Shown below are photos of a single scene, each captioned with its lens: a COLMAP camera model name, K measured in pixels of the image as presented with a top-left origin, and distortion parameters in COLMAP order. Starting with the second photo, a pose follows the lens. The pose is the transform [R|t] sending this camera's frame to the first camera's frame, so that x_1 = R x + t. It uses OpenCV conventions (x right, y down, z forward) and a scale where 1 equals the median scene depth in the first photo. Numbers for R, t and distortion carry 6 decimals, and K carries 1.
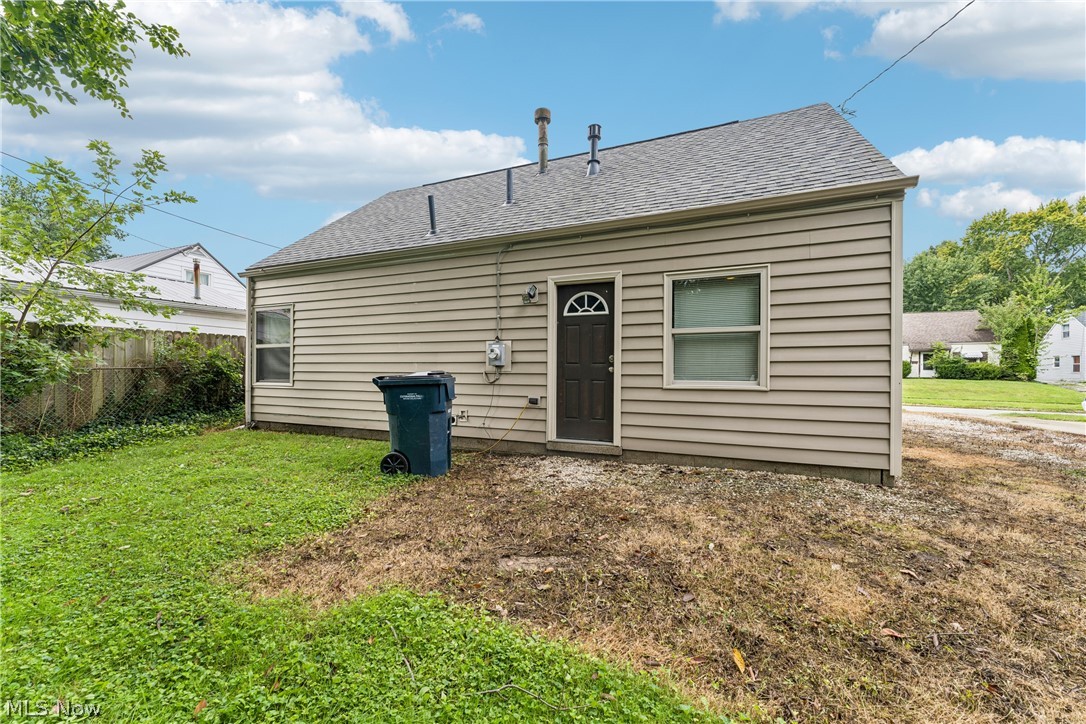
lens RADIAL K [[433.3, 0, 553.2], [0, 433.3, 361.6], [0, 0, 1]] dist [-0.003927, -0.000374]
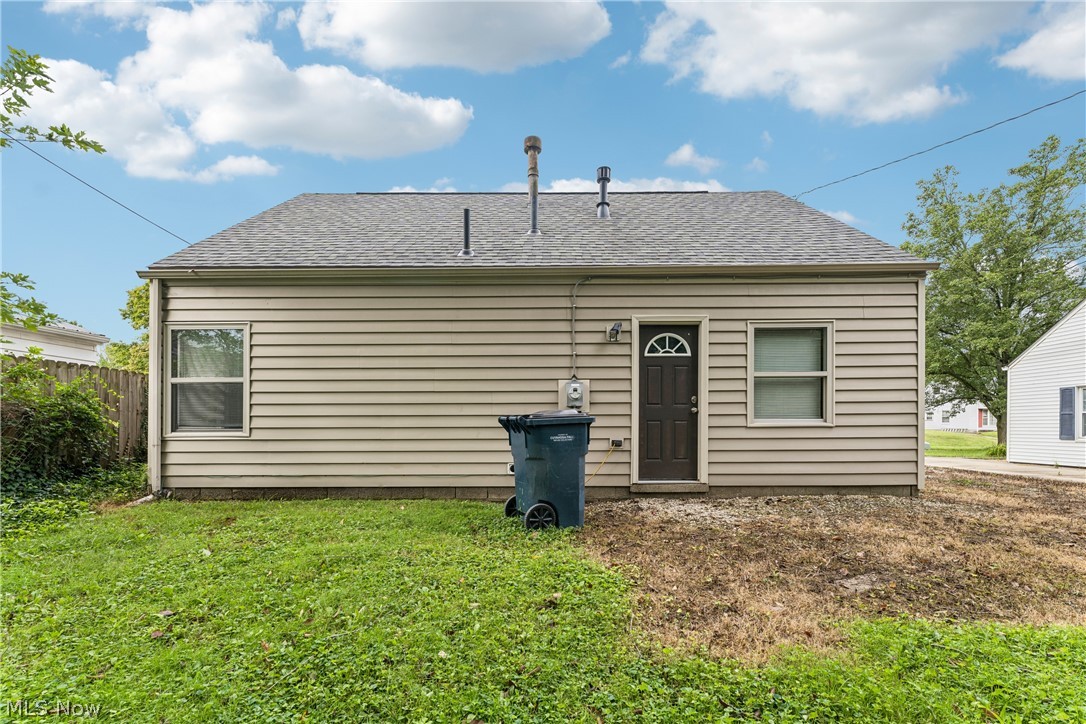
lens RADIAL K [[433.3, 0, 615.9], [0, 433.3, 415.2], [0, 0, 1]] dist [-0.003927, -0.000374]
pose [[0.918794, -0.003491, 0.394722, -0.428469], [0.000703, 0.999974, 0.007208, 0.022157], [-0.394737, -0.006345, 0.918772, 0.118395]]
